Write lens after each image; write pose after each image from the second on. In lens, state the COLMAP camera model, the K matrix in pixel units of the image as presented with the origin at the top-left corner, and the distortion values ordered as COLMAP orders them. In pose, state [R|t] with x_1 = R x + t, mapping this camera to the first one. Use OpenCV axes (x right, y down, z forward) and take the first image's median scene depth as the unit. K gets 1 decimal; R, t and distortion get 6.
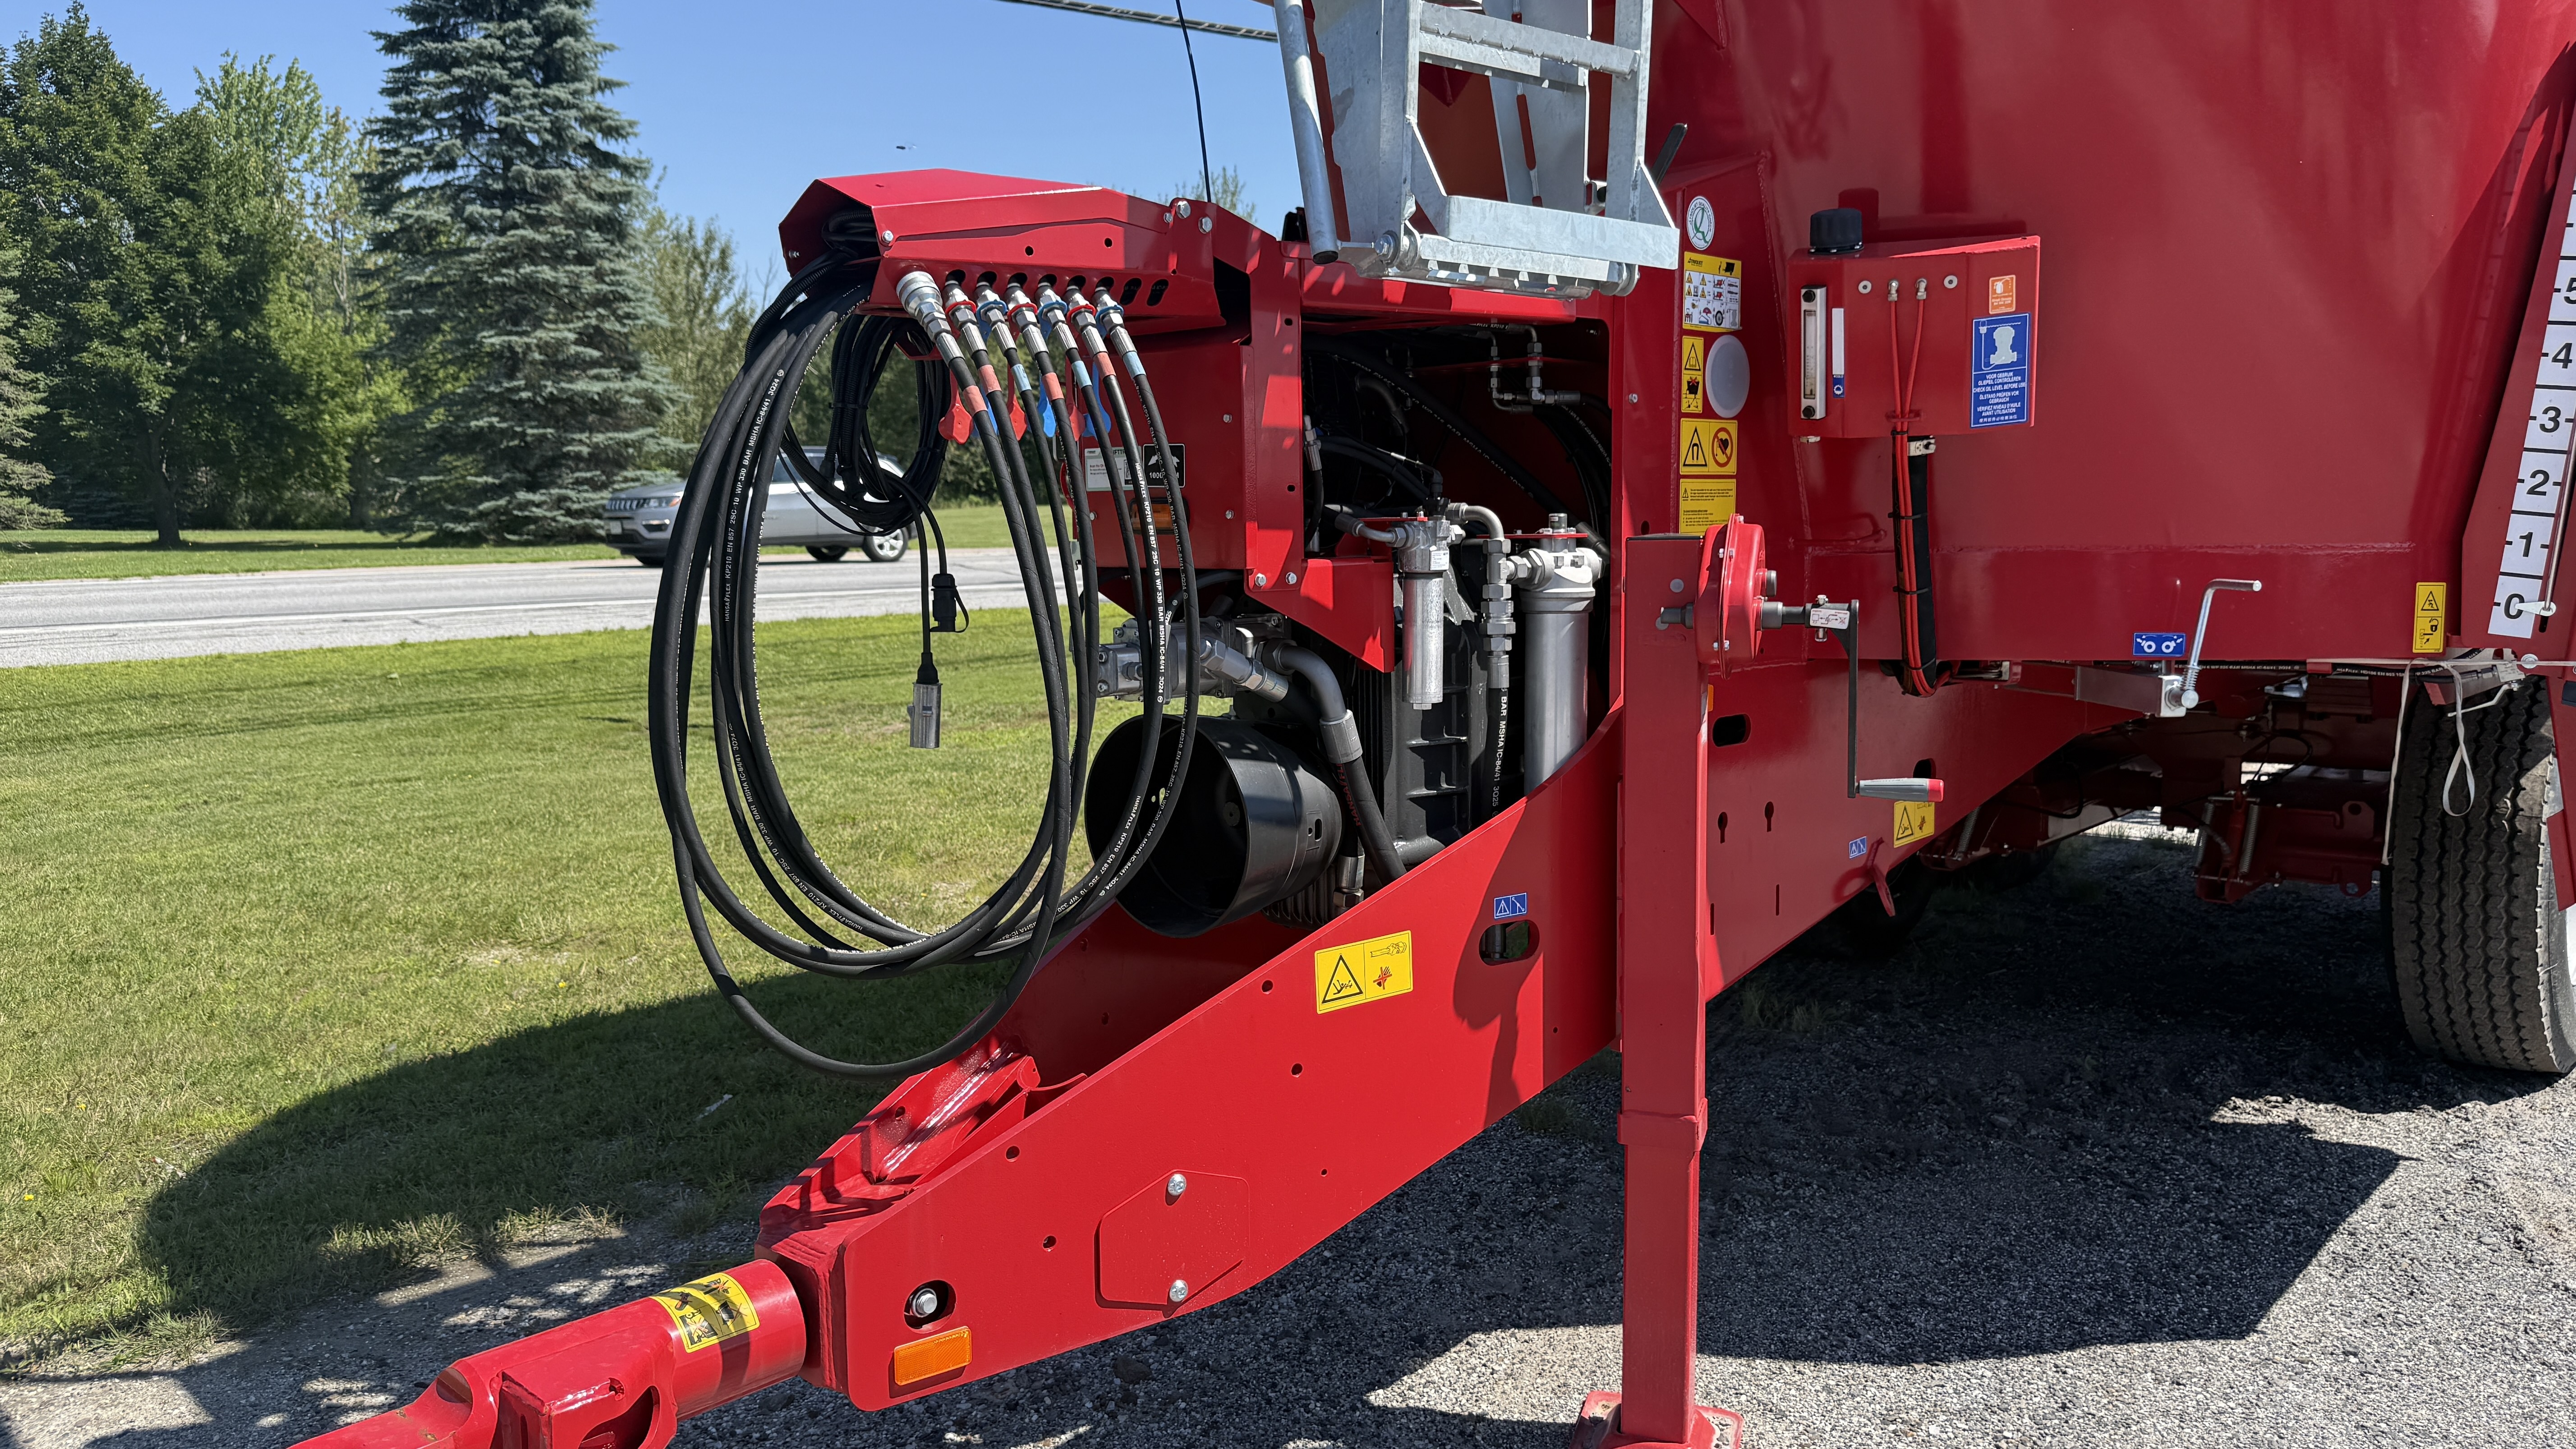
lens RADIAL K [[1837.5, 0, 1288.0], [0, 1837.5, 724.5], [0, 0, 1]] dist [0.108308, -0.199194]
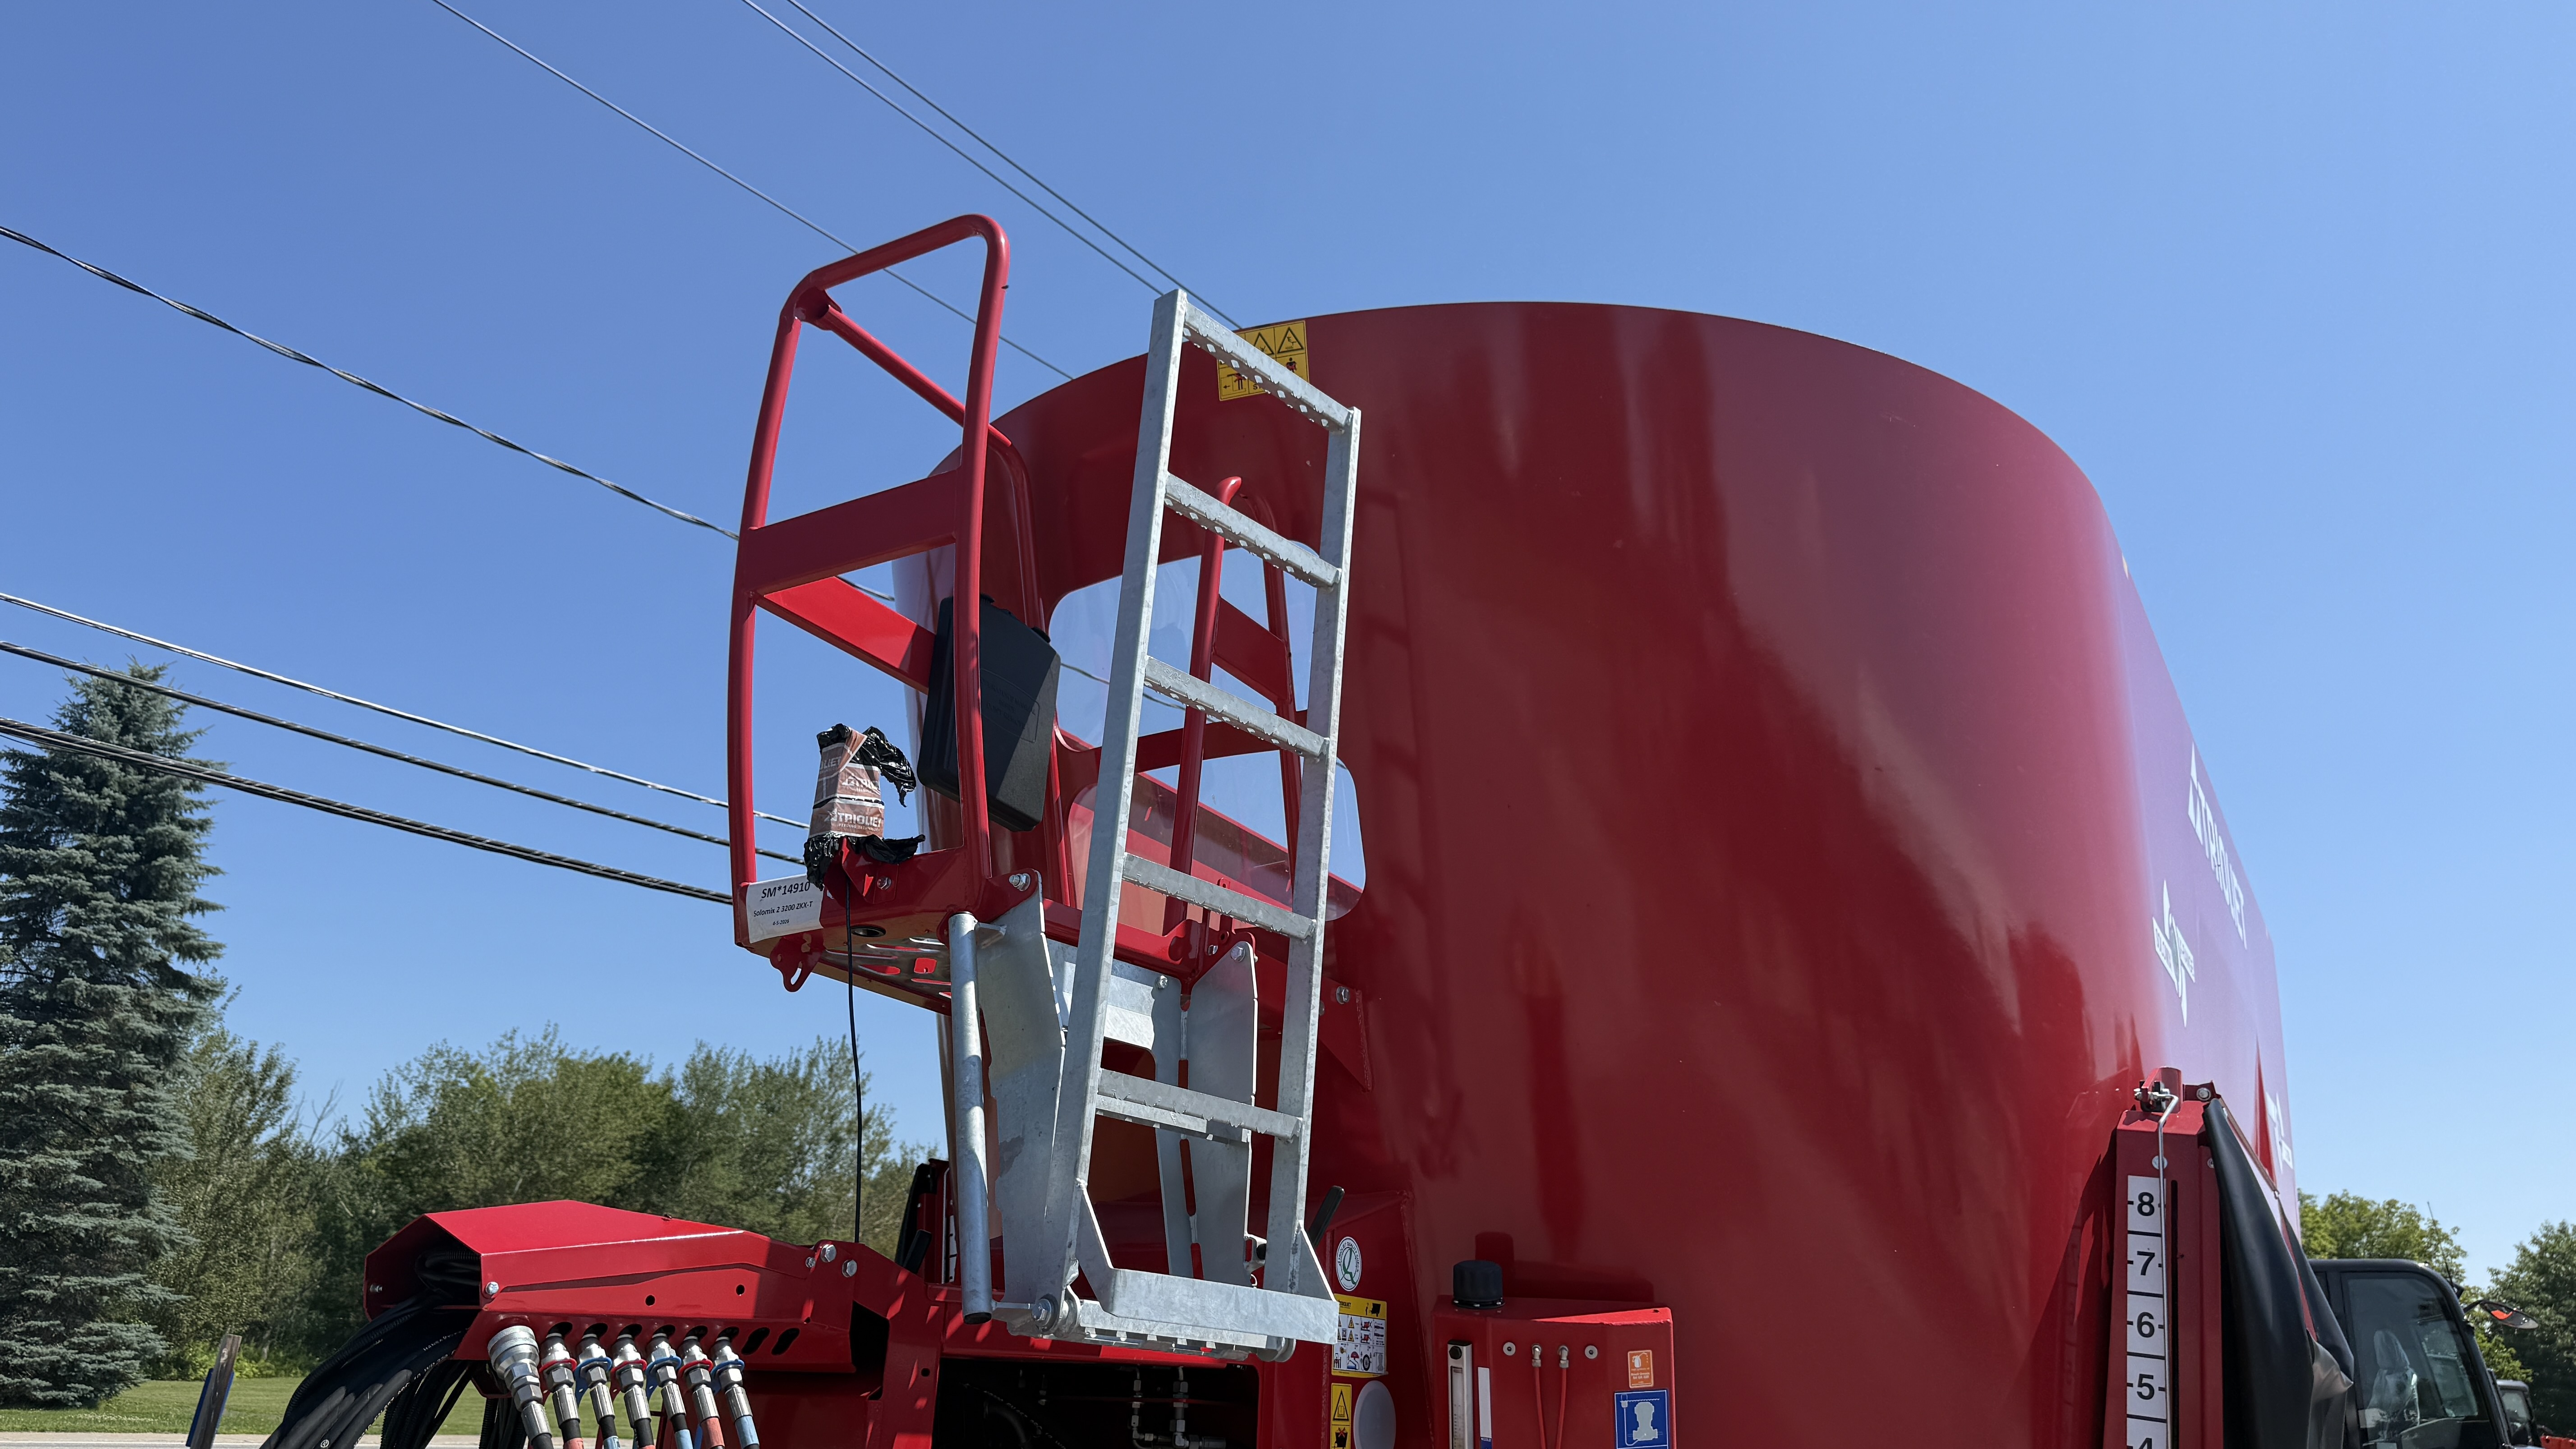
lens RADIAL K [[1838.5, 0, 1288.0], [0, 1838.5, 724.5], [0, 0, 1]] dist [0.053975, -0.067674]
pose [[0.976010, 0.121704, 0.180532, -0.023889], [-0.026816, 0.890061, -0.455052, -0.073162], [-0.216066, 0.439294, 0.871973, 0.012349]]
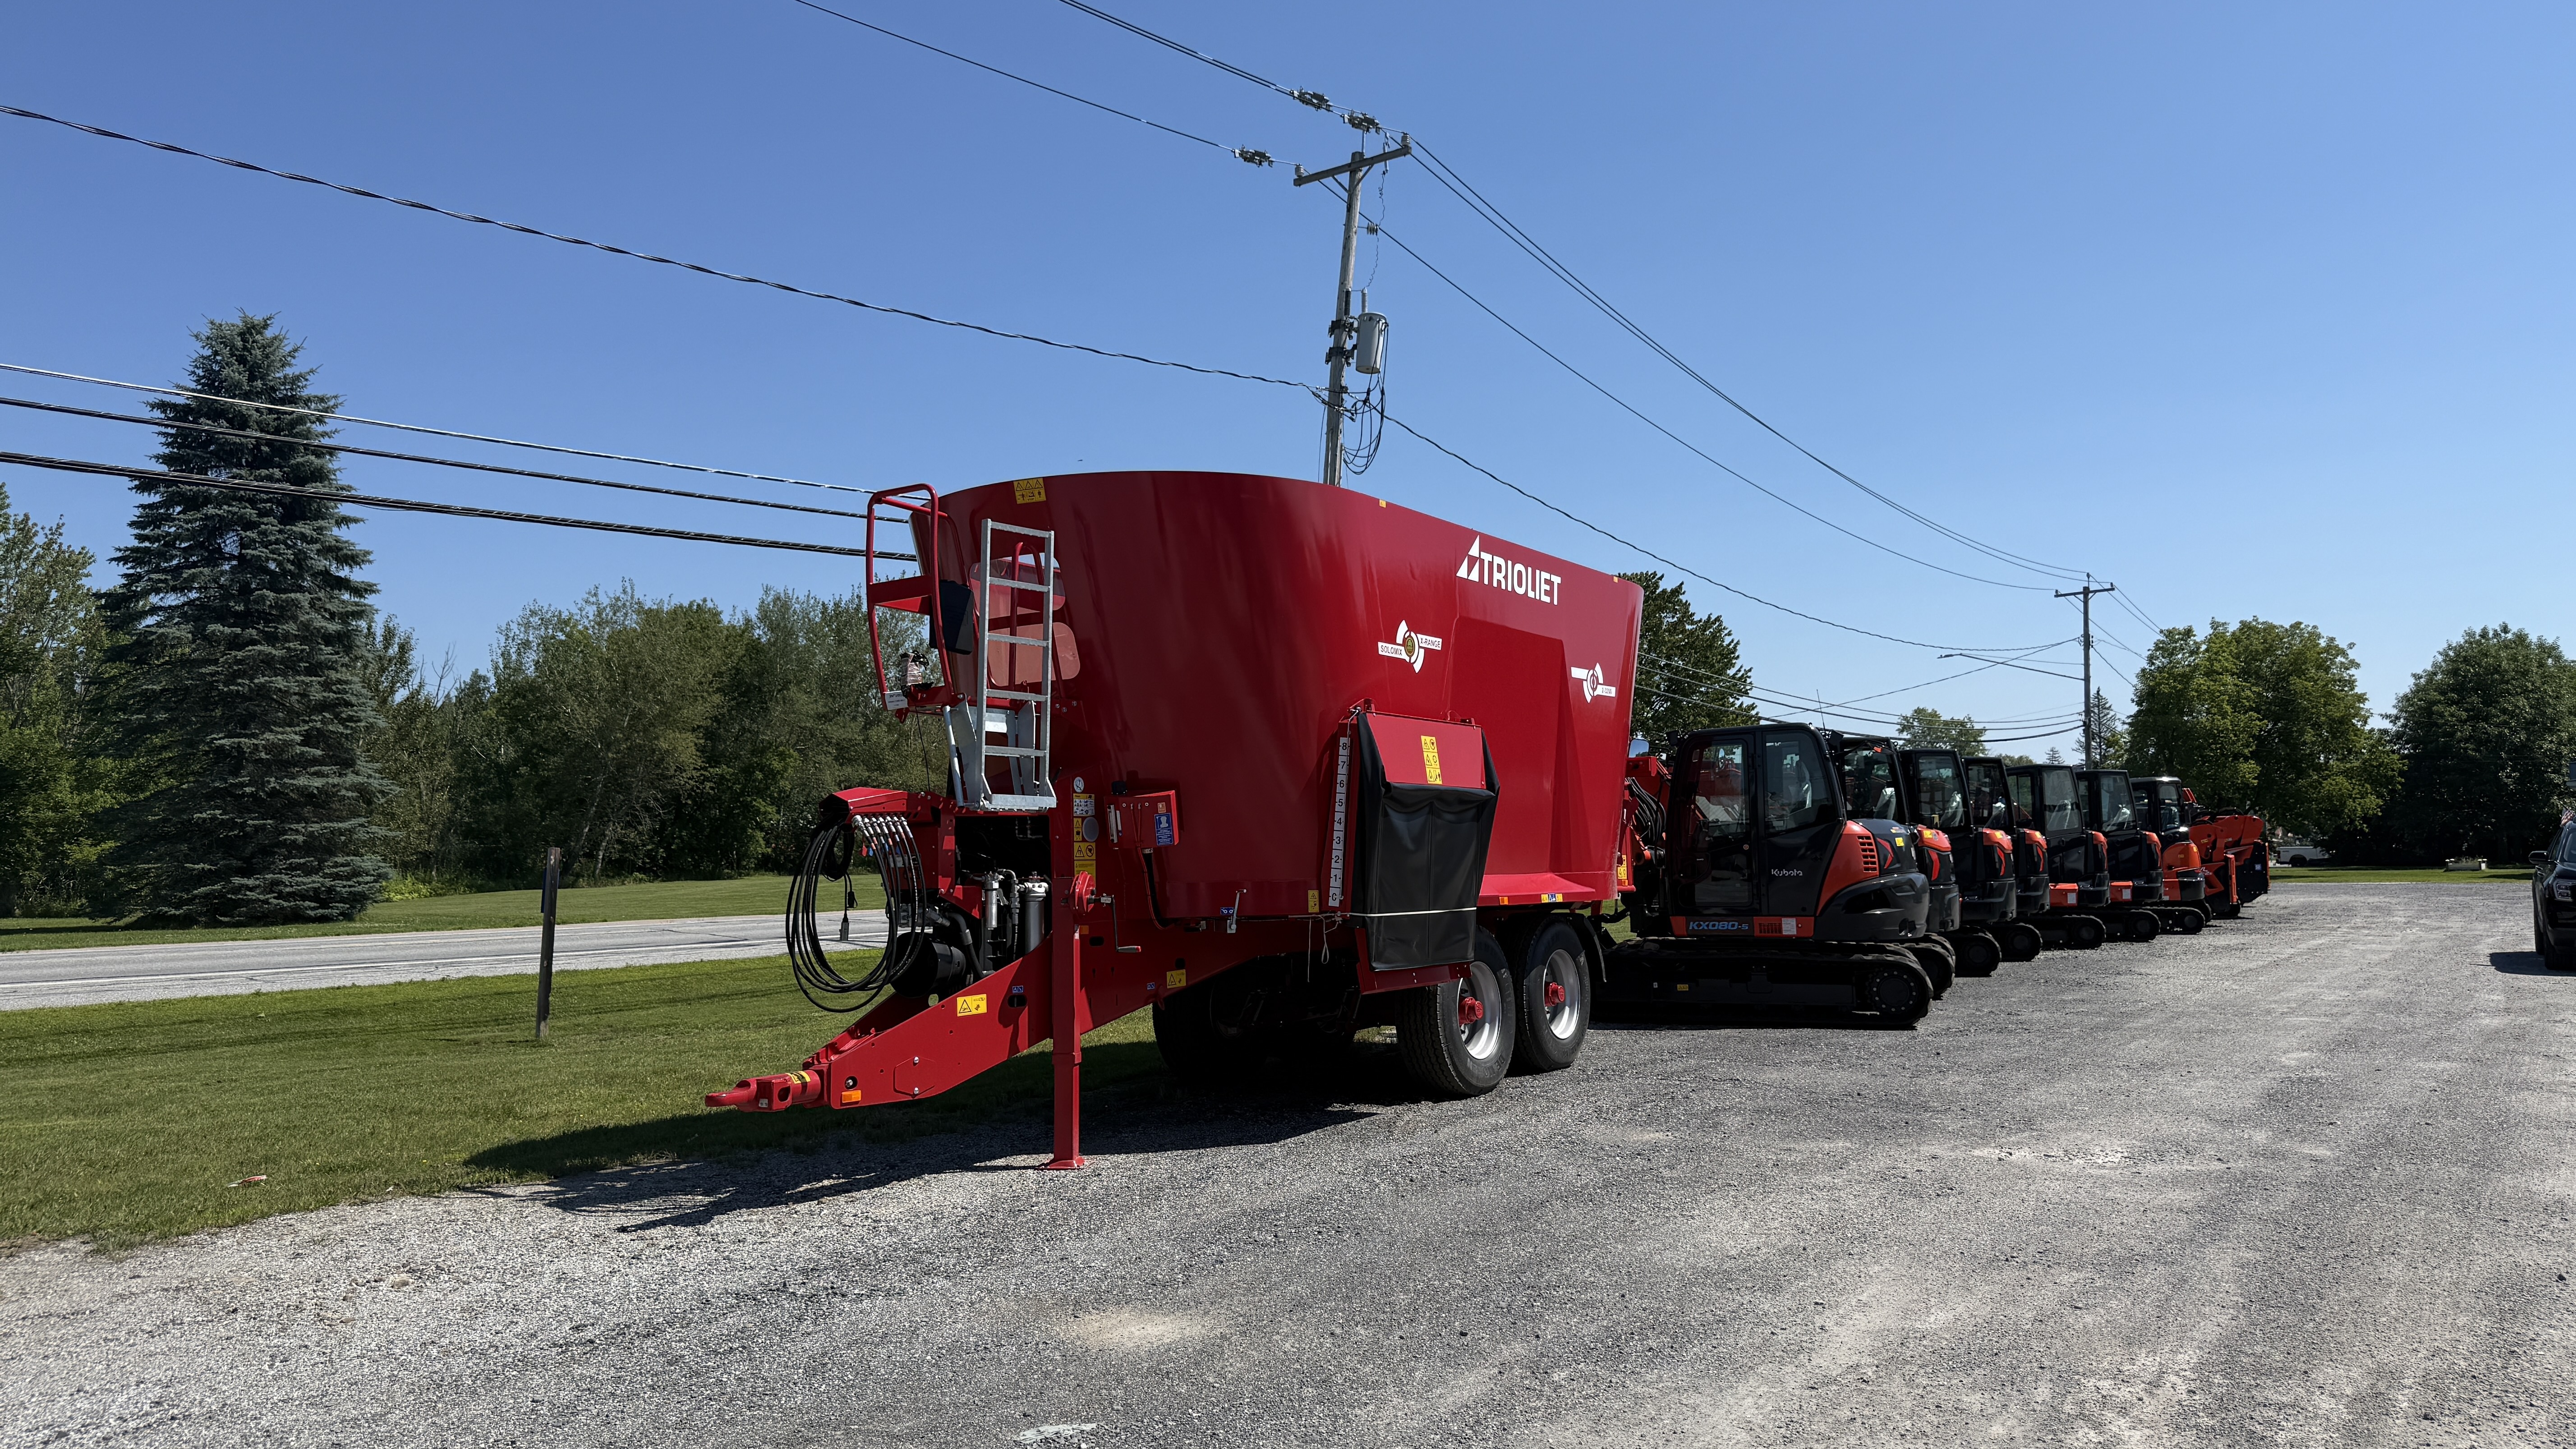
lens RADIAL K [[1772.8, 0, 1288.0], [0, 1772.8, 724.5], [0, 0, 1]] dist [0.171467, -0.295040]
pose [[0.983325, 0.002723, 0.181839, 0.011364], [0.033909, 0.979607, -0.198043, 0.261910], [-0.178670, 0.200907, 0.963179, -2.101767]]
